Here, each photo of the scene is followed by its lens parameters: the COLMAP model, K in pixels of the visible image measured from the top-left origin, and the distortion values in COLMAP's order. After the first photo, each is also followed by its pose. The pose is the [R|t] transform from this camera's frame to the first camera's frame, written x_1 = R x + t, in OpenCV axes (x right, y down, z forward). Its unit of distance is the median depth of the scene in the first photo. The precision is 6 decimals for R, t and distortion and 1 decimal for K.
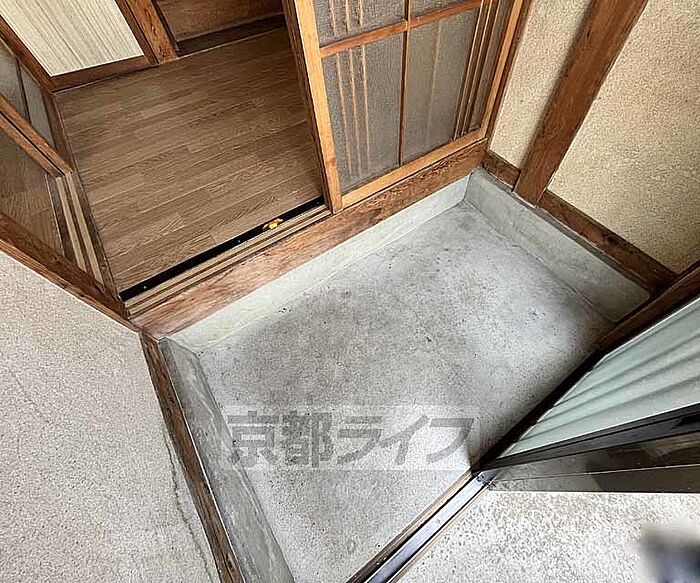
lens RADIAL K [[315.5, 0, 376.5], [0, 315.5, 287.6], [0, 0, 1]] dist [0.002545, -0.001748]
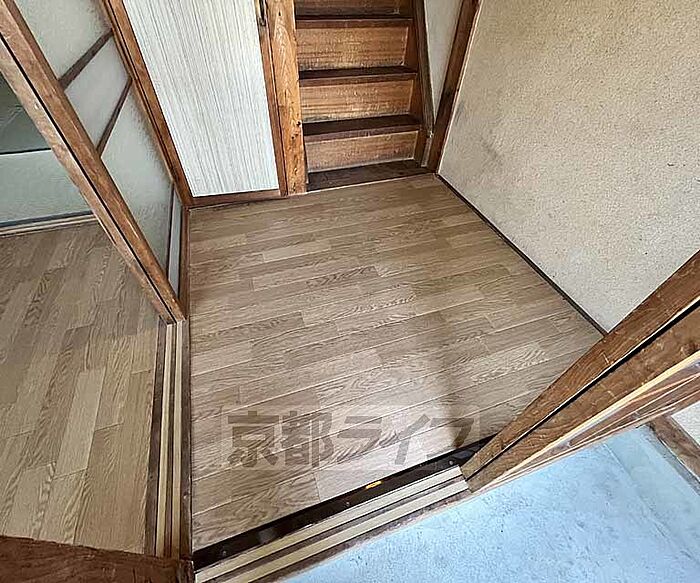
lens RADIAL K [[315.5, 0, 349.4], [0, 315.5, 293.5], [0, 0, 1]] dist [0.002545, -0.001748]
pose [[0.955406, 0.247157, -0.161596, -0.304077], [-0.271694, 0.950118, -0.153161, -0.362435], [0.115680, 0.190236, 0.974899, 0.105093]]
